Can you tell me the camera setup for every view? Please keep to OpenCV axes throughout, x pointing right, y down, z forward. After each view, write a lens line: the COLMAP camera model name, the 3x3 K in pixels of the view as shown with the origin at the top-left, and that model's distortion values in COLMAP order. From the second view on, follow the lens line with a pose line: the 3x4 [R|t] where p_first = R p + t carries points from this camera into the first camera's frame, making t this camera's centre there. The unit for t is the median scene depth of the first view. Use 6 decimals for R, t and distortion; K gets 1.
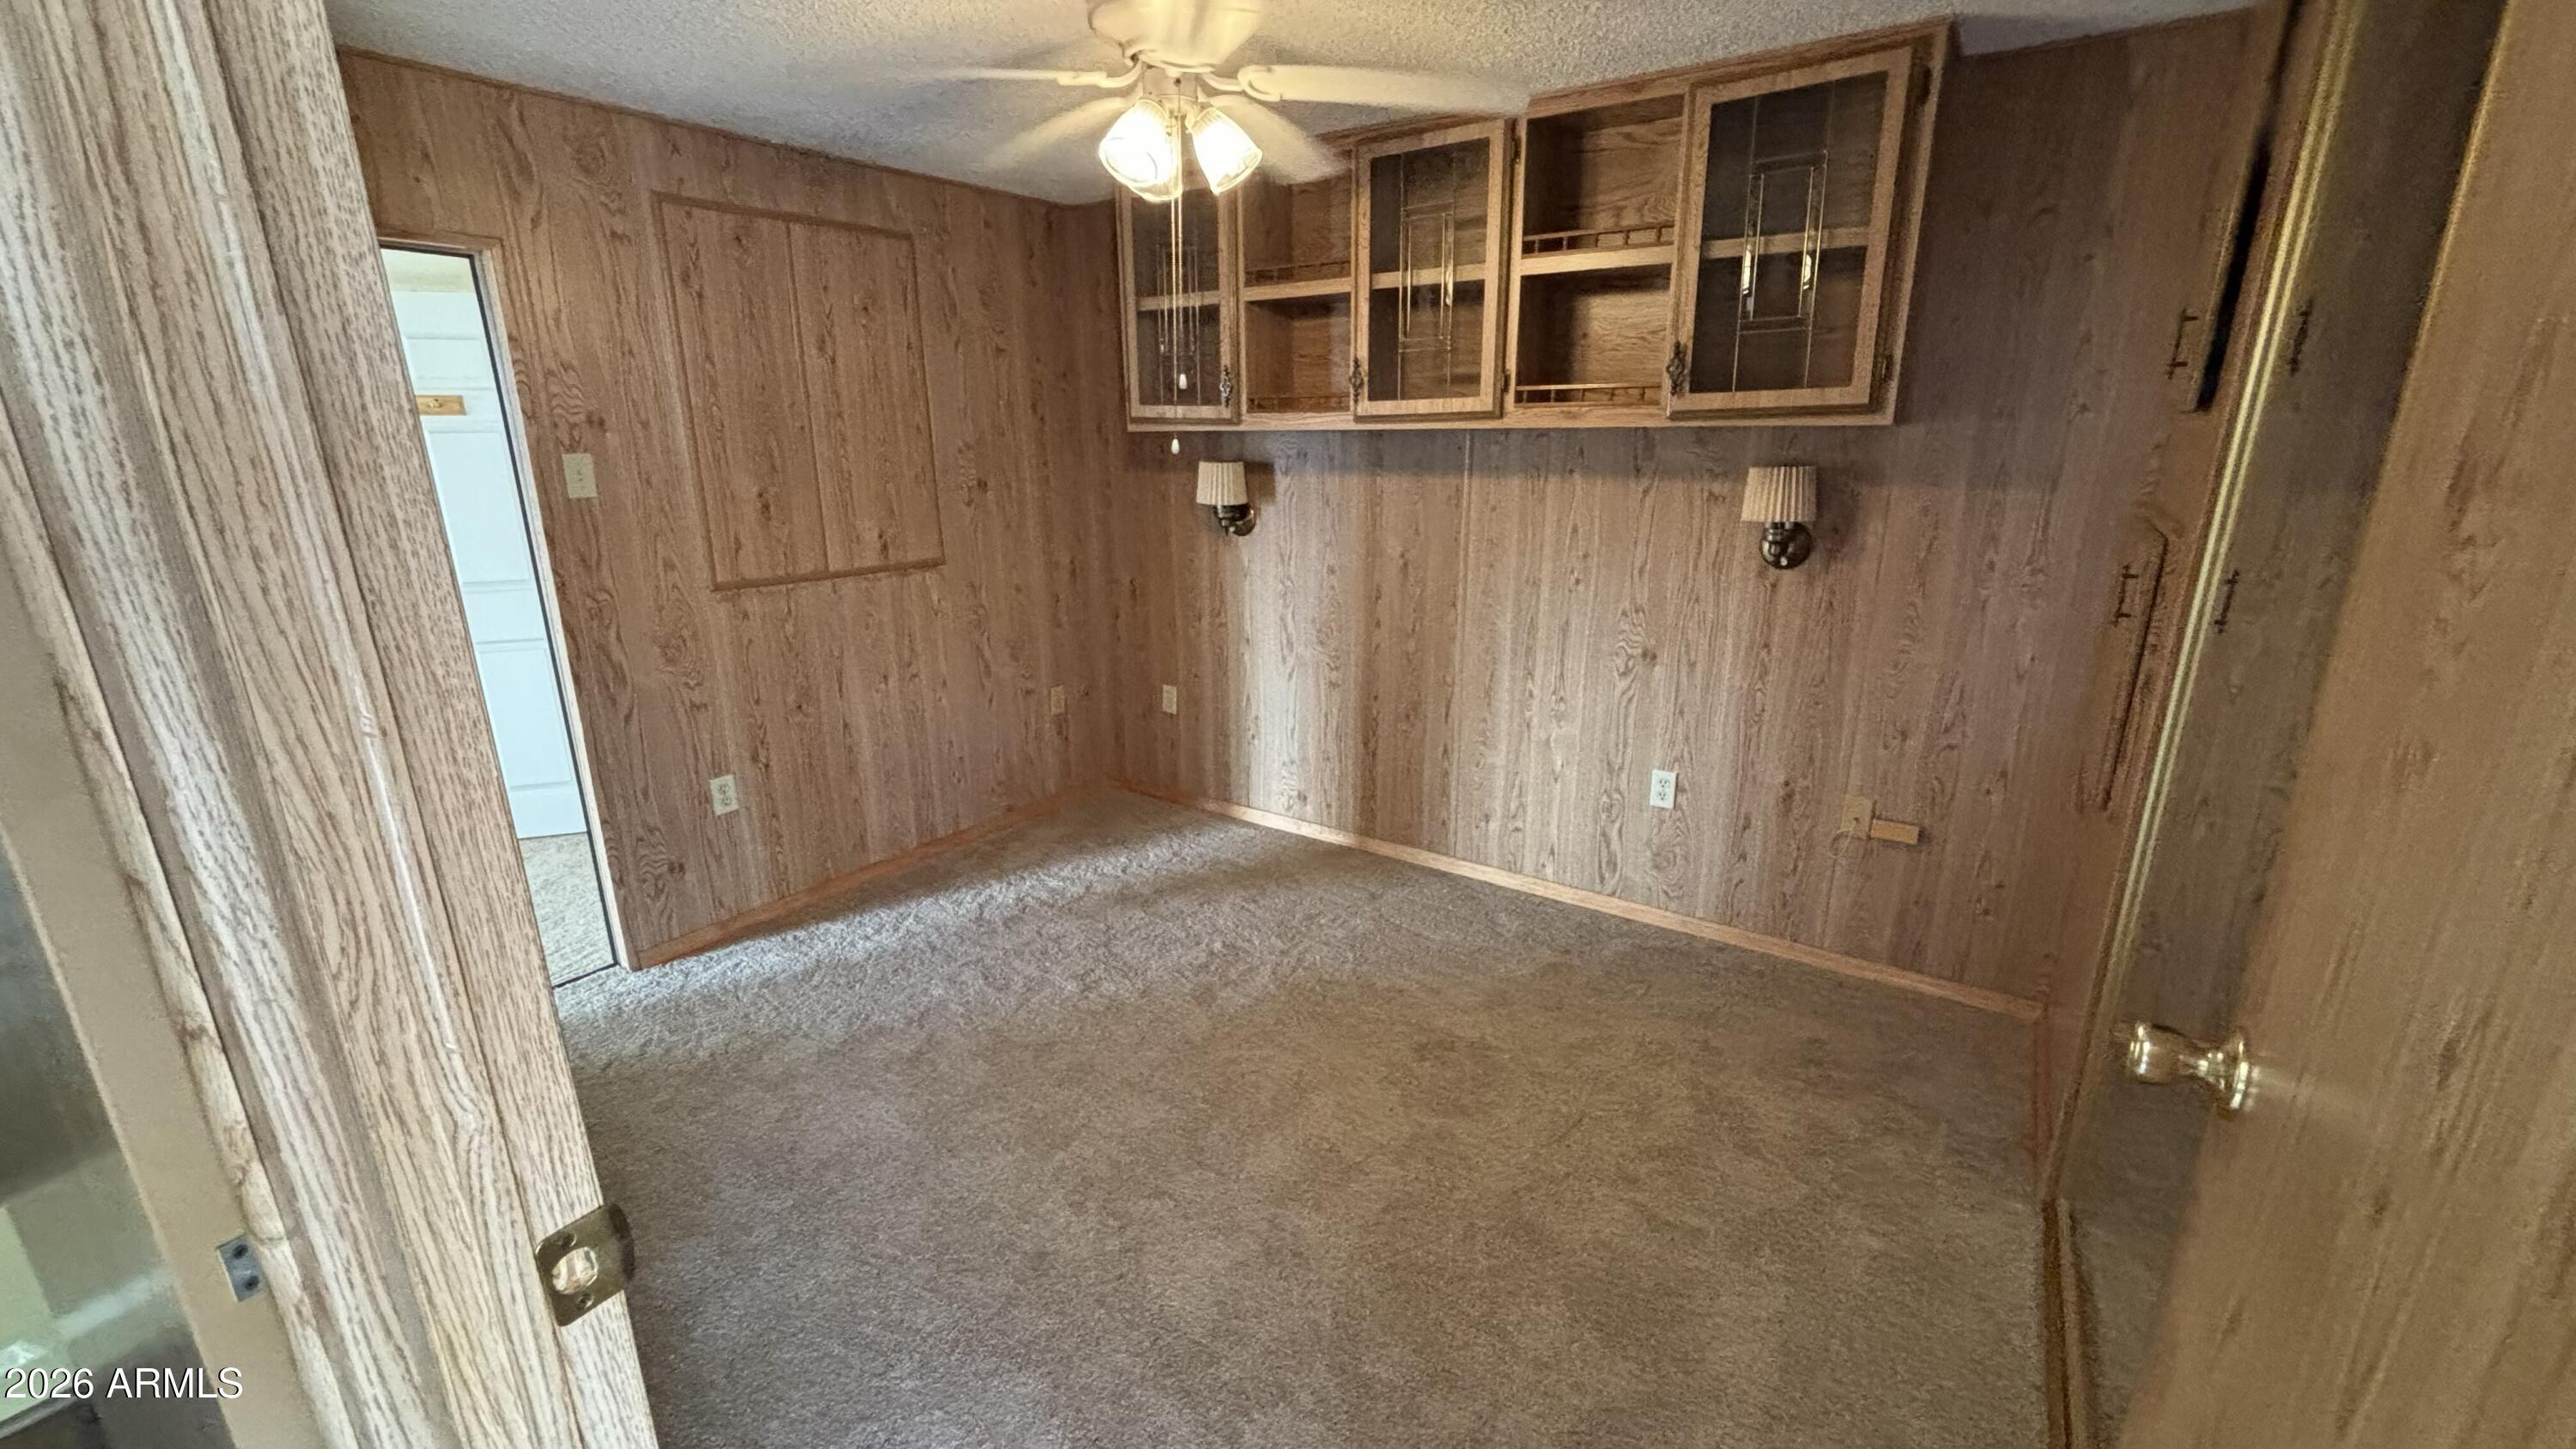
lens RADIAL K [[993.3, 0, 1336.9], [0, 993.3, 724.9], [0, 0, 1]] dist [-0.001699, -0.008211]
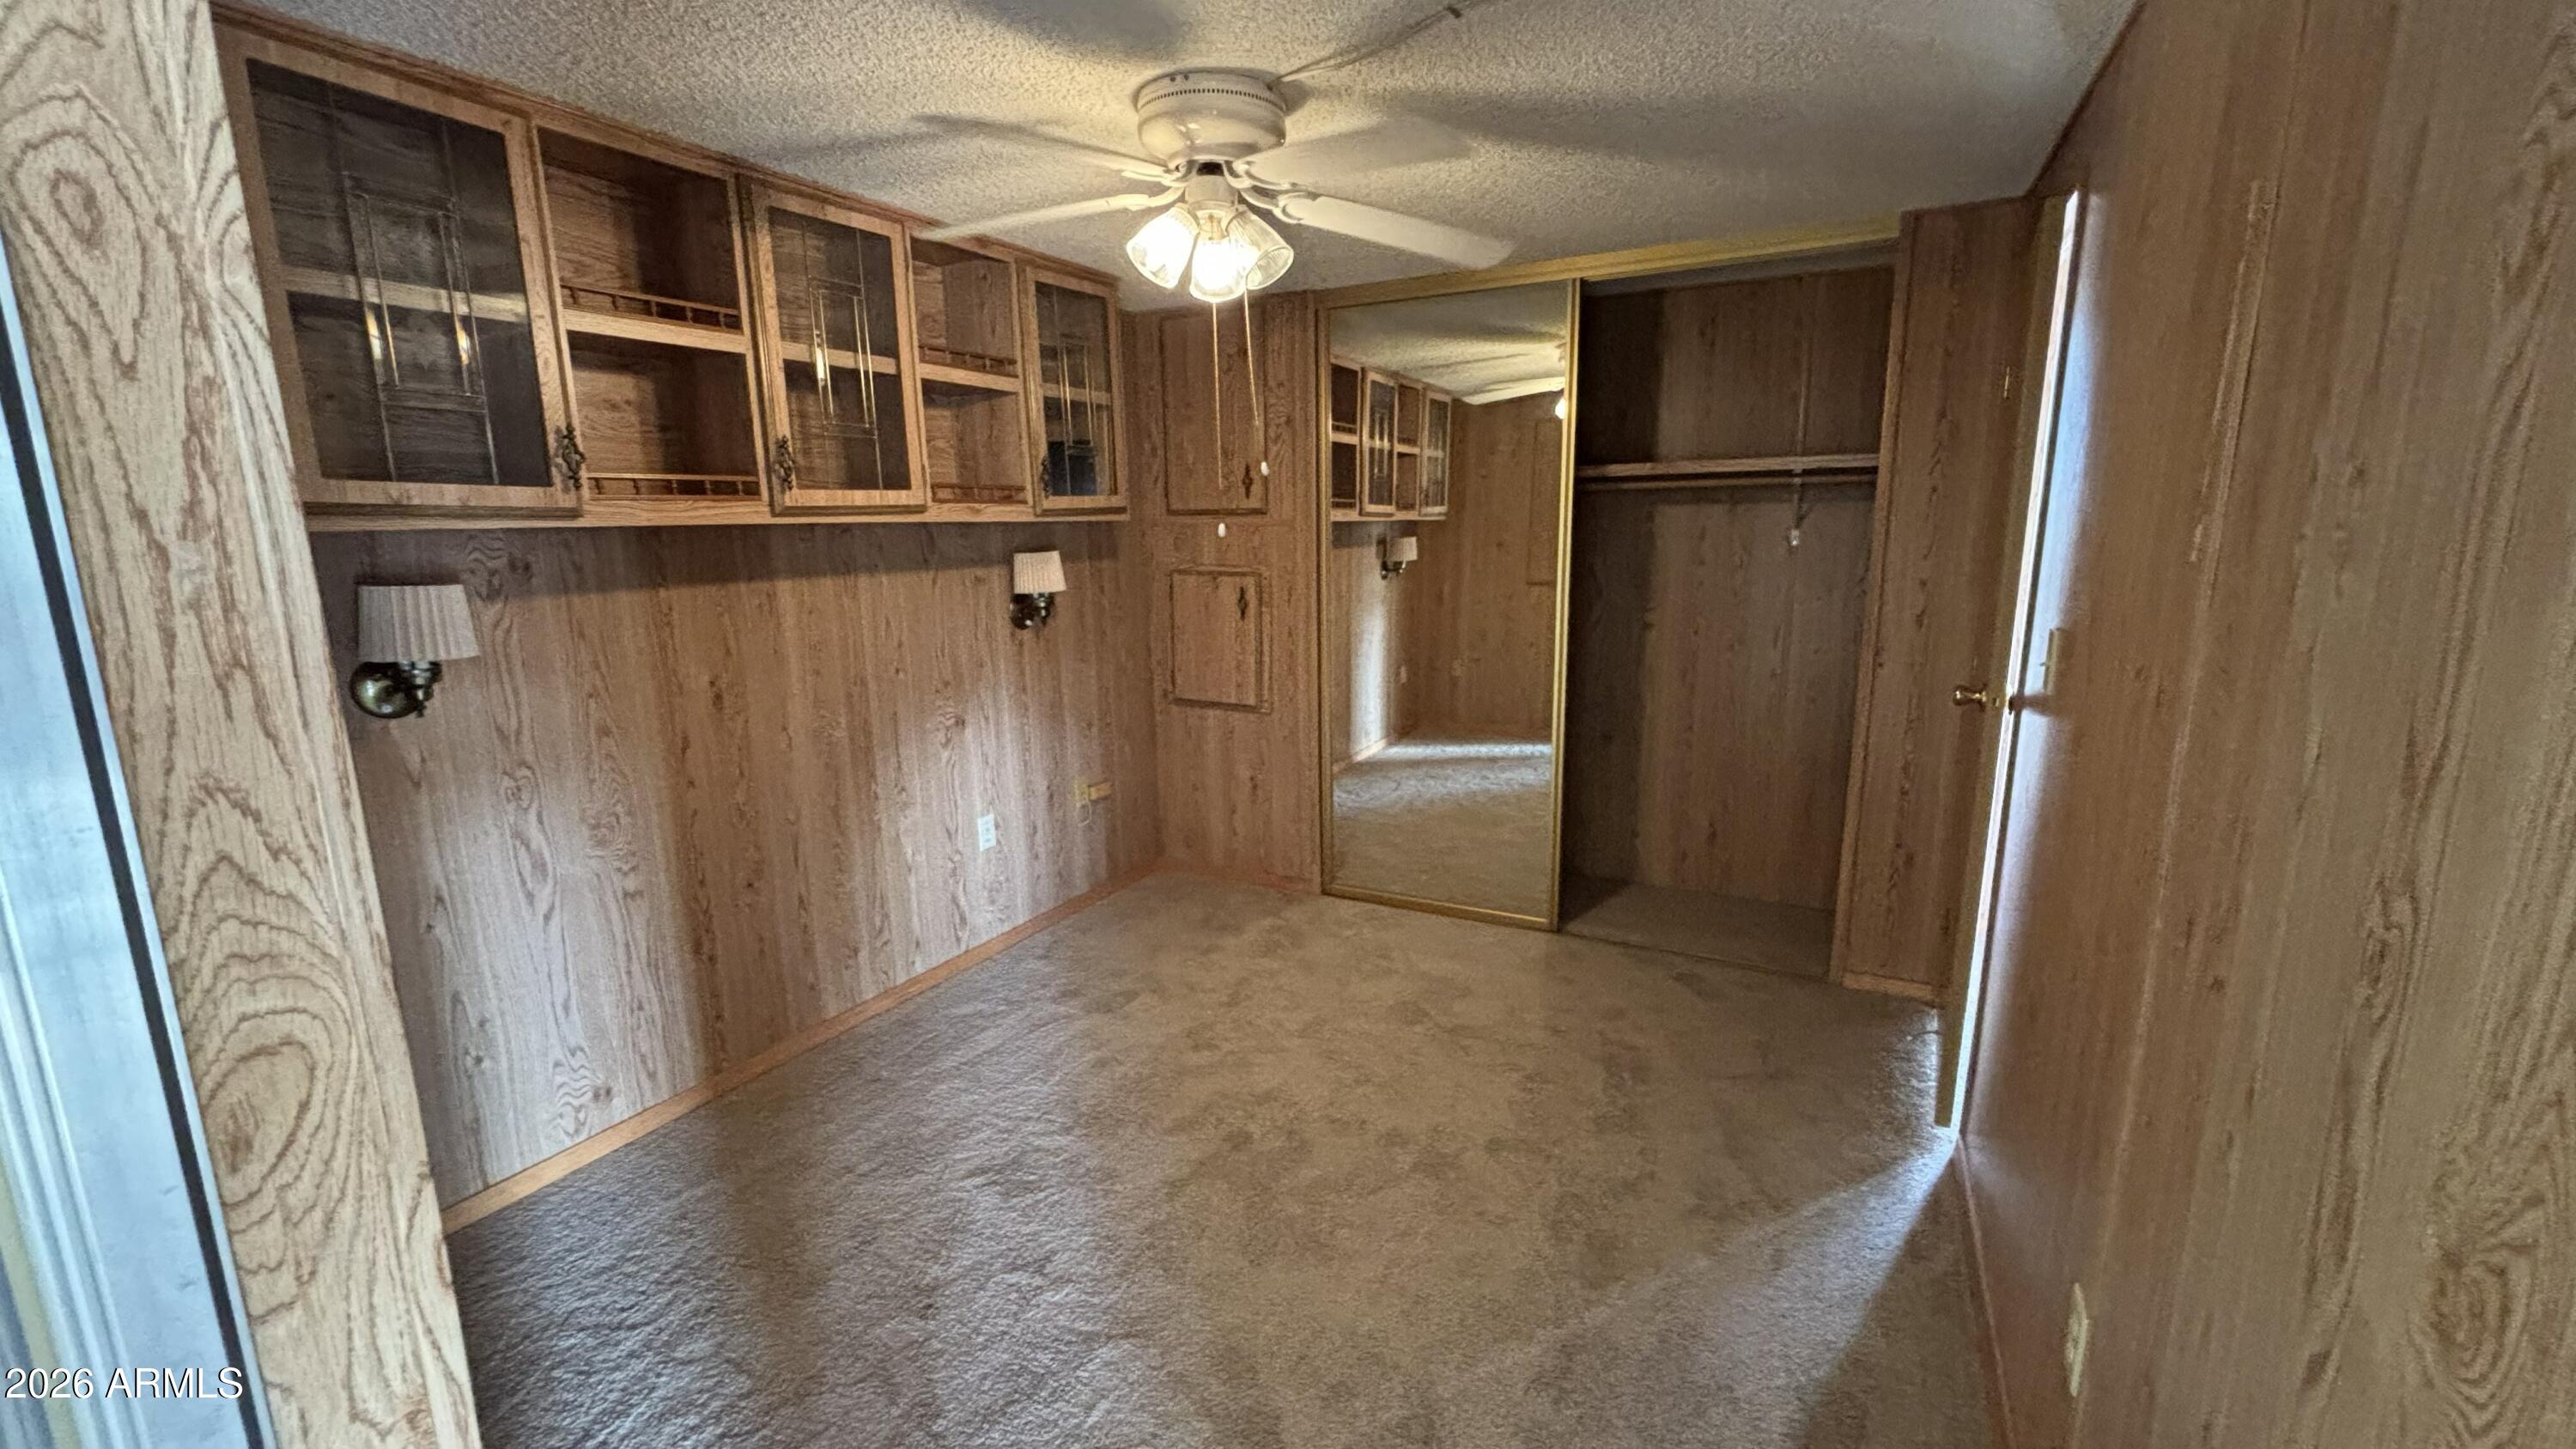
lens RADIAL K [[1046.9, 0, 1288.0], [0, 1046.9, 724.5], [0, 0, 1]] dist [0.023351, -0.009874]
pose [[-0.077855, -0.196503, 0.977407, -0.854087], [0.283512, 0.935542, 0.210670, -0.207217], [-0.955803, 0.293508, -0.017126, 0.660879]]
